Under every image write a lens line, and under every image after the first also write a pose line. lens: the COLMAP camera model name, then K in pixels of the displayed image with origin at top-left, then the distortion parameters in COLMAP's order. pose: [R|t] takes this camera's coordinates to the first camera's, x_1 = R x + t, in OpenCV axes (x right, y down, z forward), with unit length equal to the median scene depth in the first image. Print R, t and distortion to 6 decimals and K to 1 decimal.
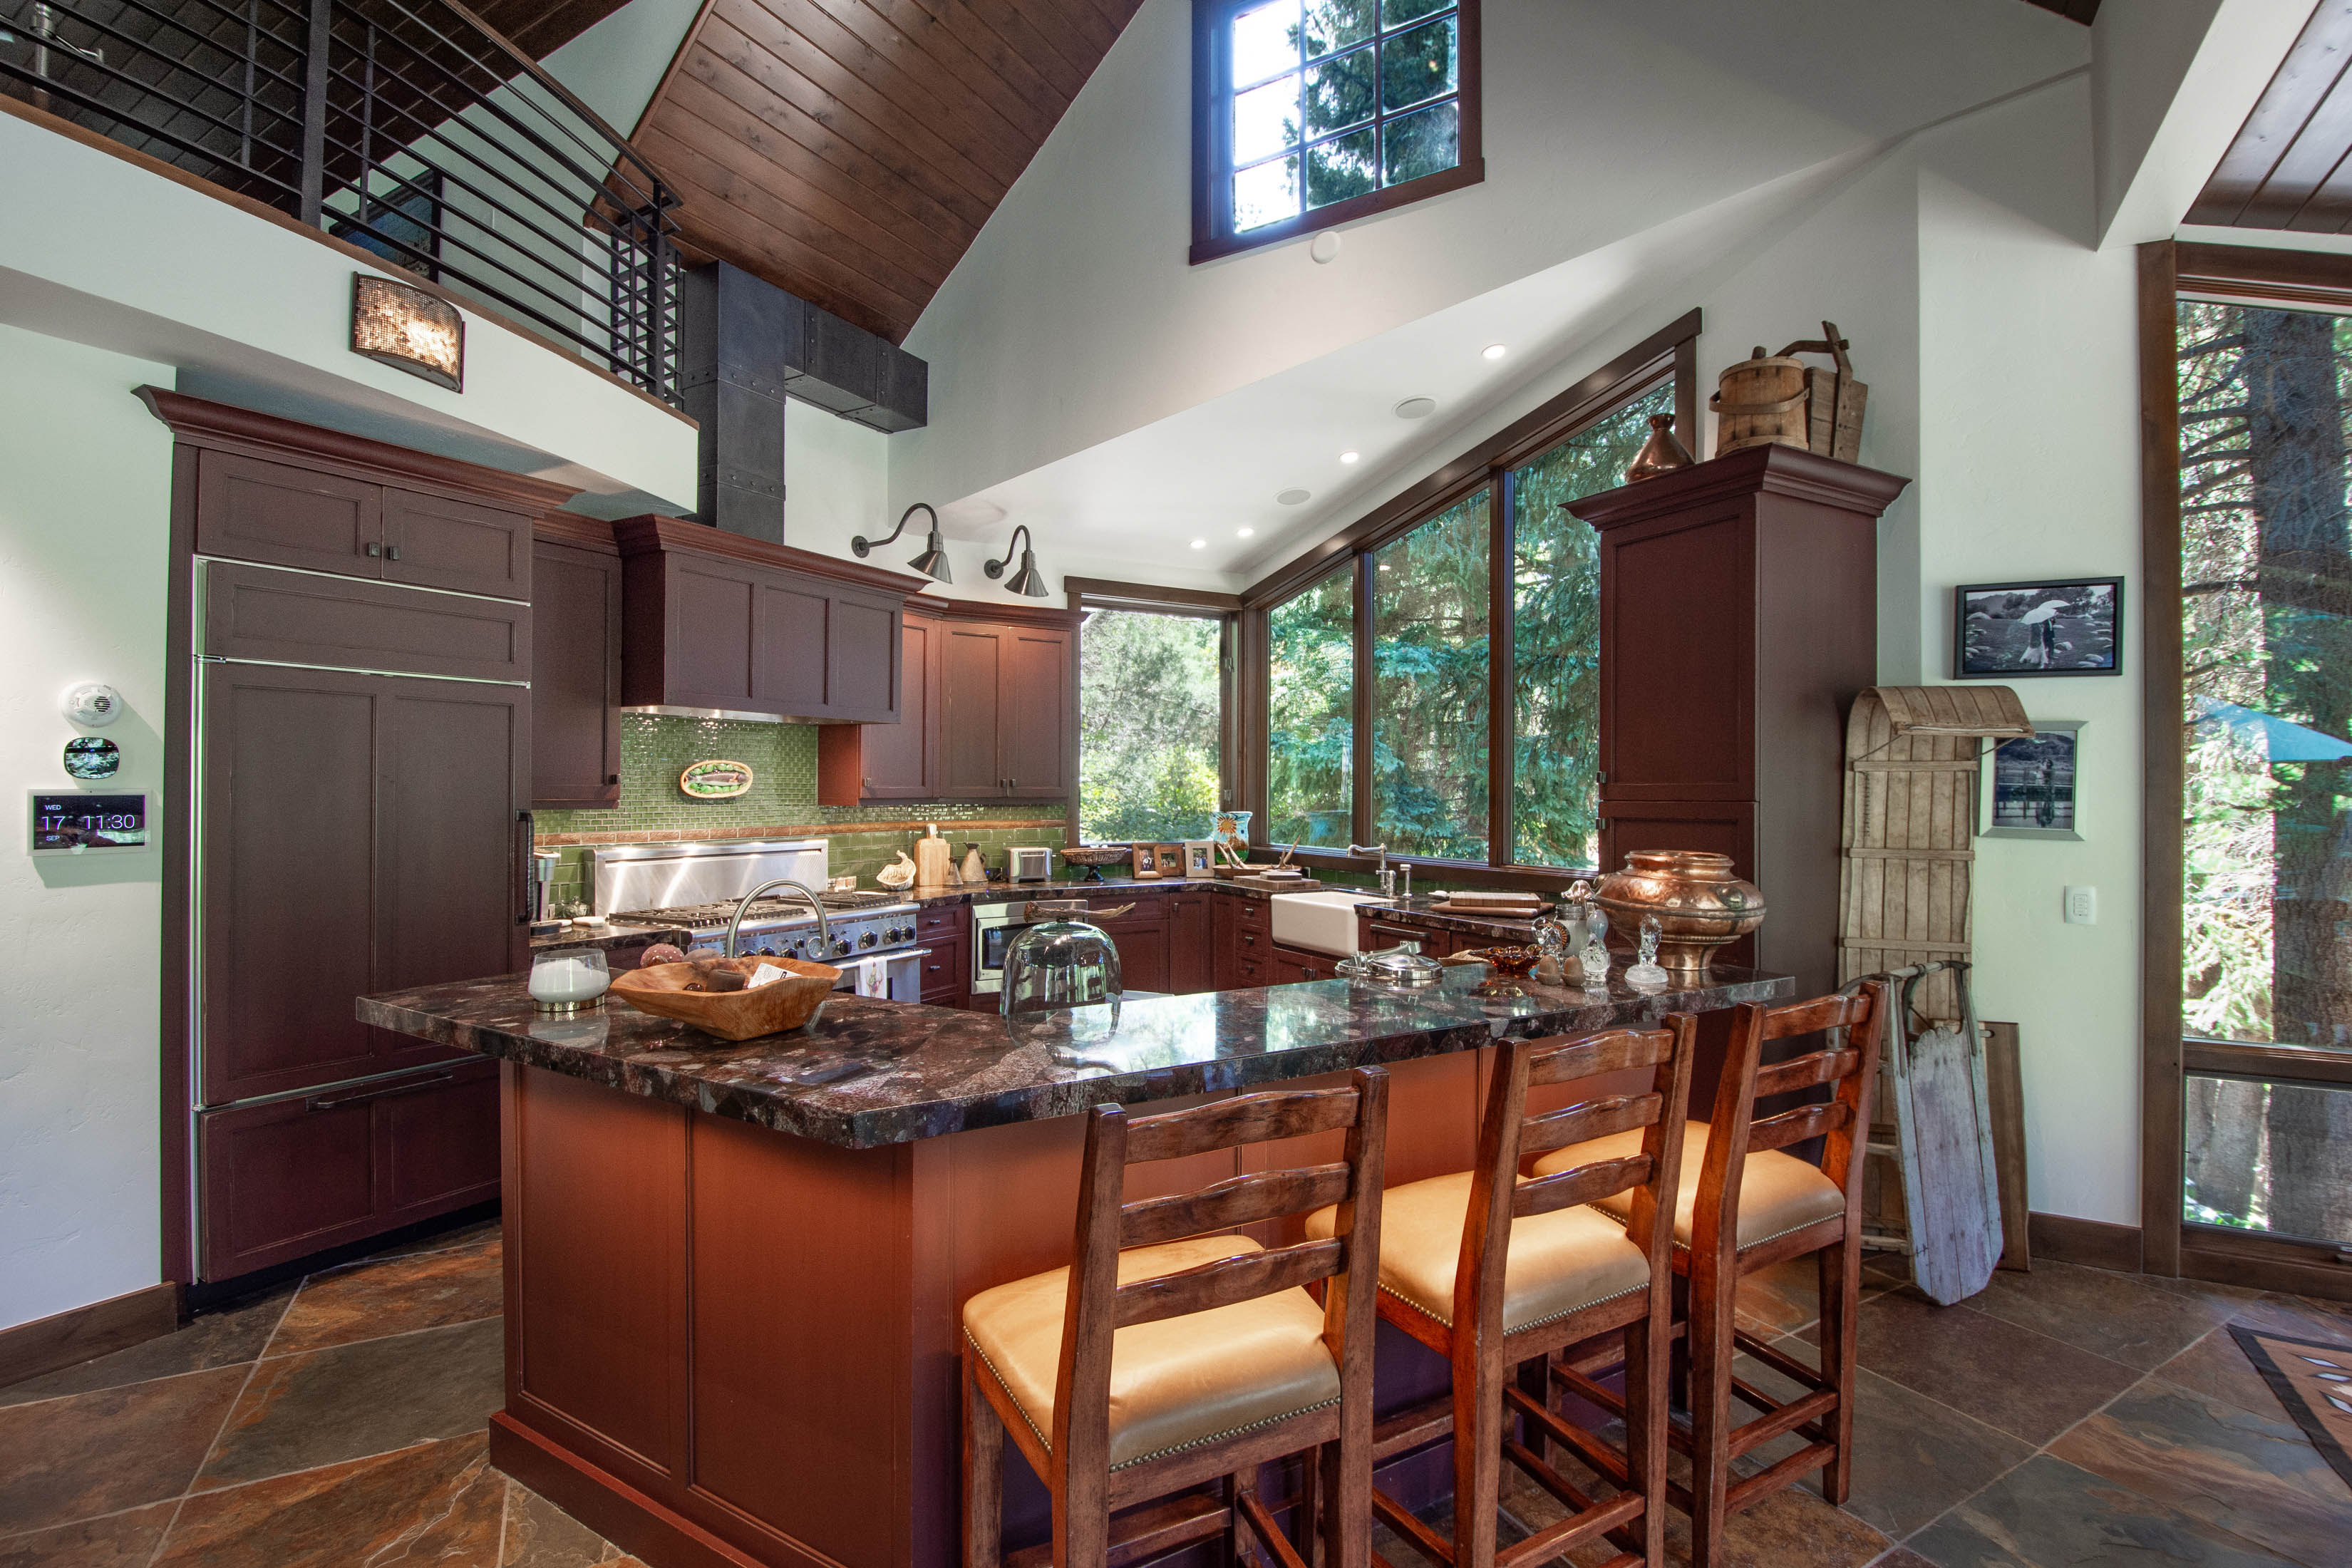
lens RADIAL K [[1063.2, 0, 1176.0], [0, 1063.2, 784.0], [0, 0, 1]] dist [-0.001147, -0.000342]
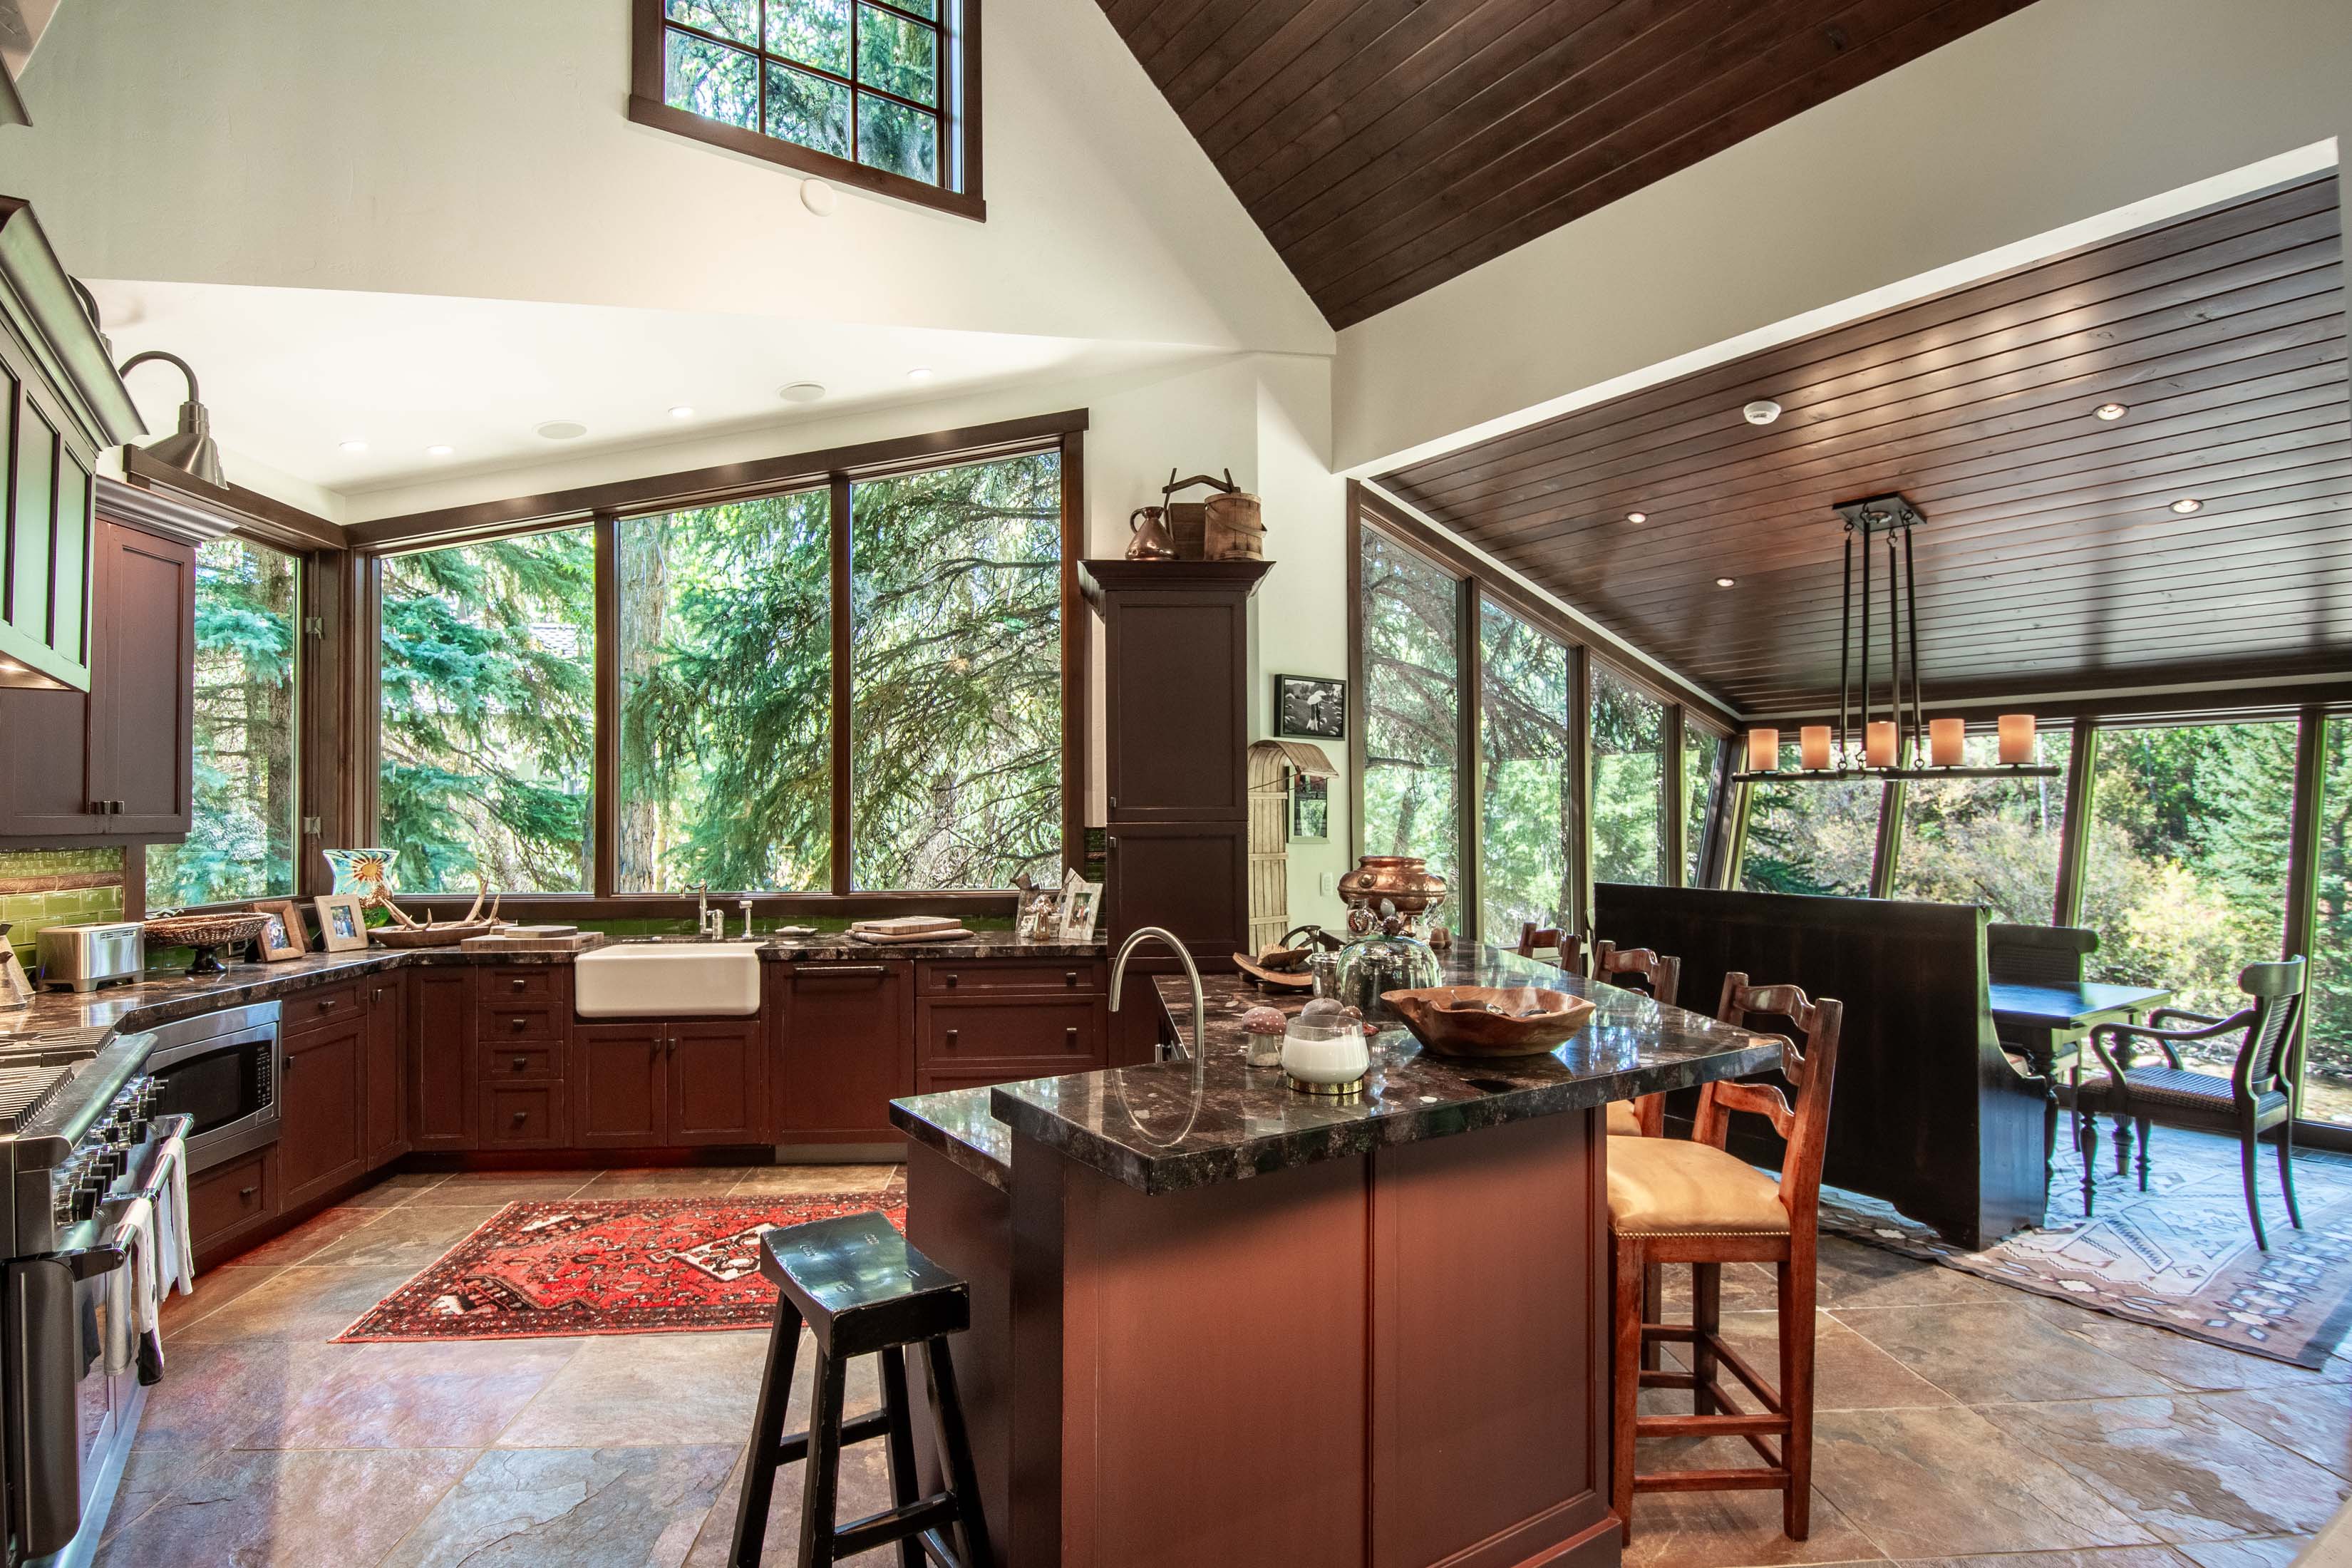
lens RADIAL K [[1246.9, 0, 1176.0], [0, 1246.9, 784.0], [0, 0, 1]] dist [-0.000141, -0.000249]
pose [[0.424885, 0.012901, 0.905156, -0.709854], [-0.001692, 0.999908, -0.013457, -0.008563], [-0.905246, 0.004186, 0.424868, 0.321119]]
